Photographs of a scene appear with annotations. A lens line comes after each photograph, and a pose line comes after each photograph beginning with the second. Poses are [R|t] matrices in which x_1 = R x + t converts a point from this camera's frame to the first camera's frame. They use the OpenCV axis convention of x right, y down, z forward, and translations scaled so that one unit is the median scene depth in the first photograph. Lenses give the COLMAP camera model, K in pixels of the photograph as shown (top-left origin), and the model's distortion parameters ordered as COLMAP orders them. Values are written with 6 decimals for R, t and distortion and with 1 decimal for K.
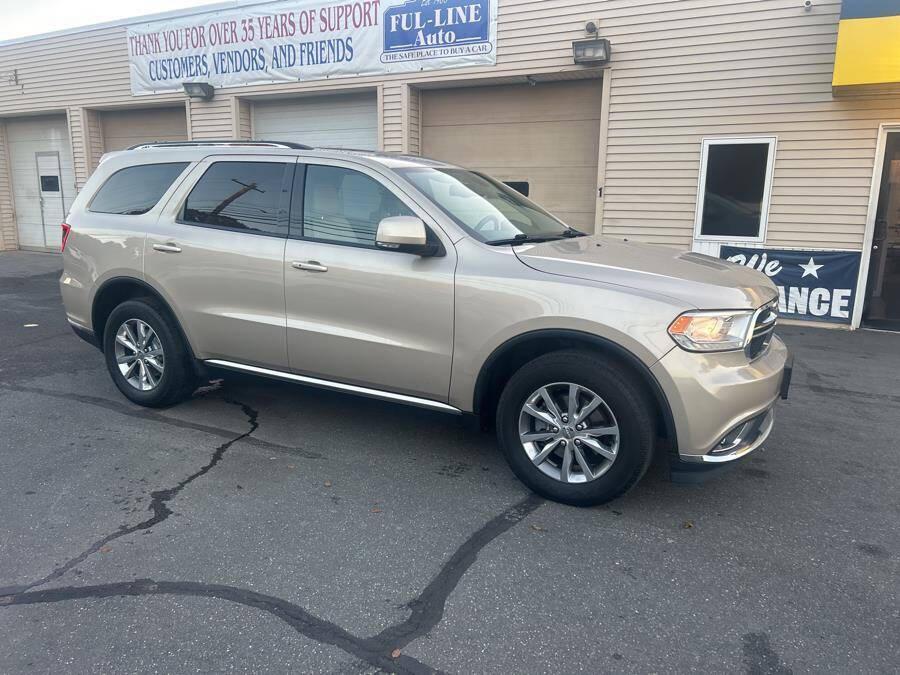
lens RADIAL K [[678.6, 0, 451.9], [0, 678.6, 341.4], [0, 0, 1]] dist [0.052926, -0.057868]
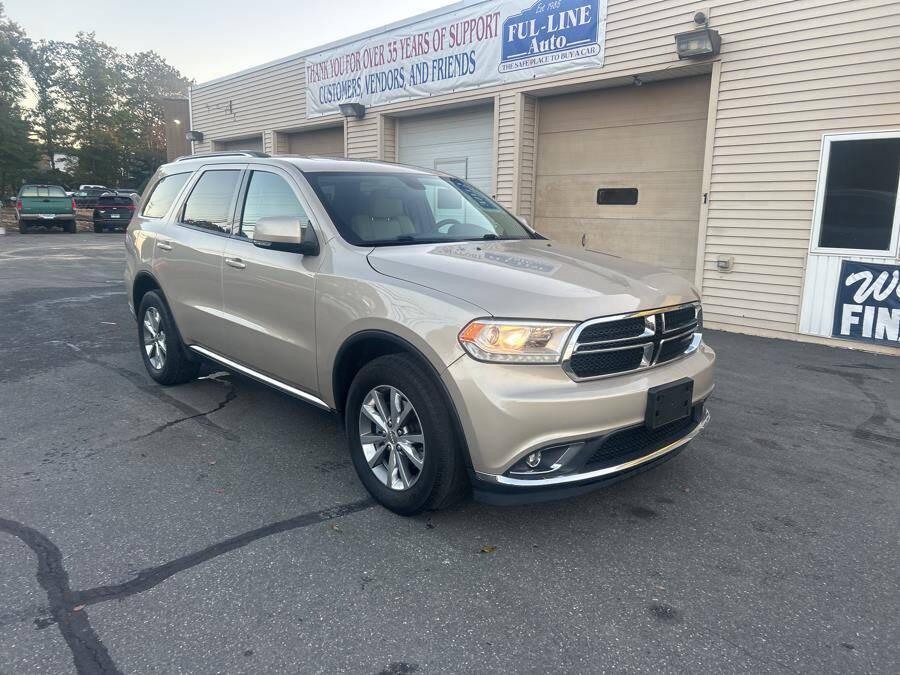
lens RADIAL K [[678.6, 0, 438.4], [0, 678.6, 340.3], [0, 0, 1]] dist [0.052926, -0.057868]
pose [[0.938906, 0.063115, -0.338337, 0.248725], [-0.069540, 0.997555, -0.006887, -0.001338], [0.337075, 0.029995, 0.941000, 0.044710]]
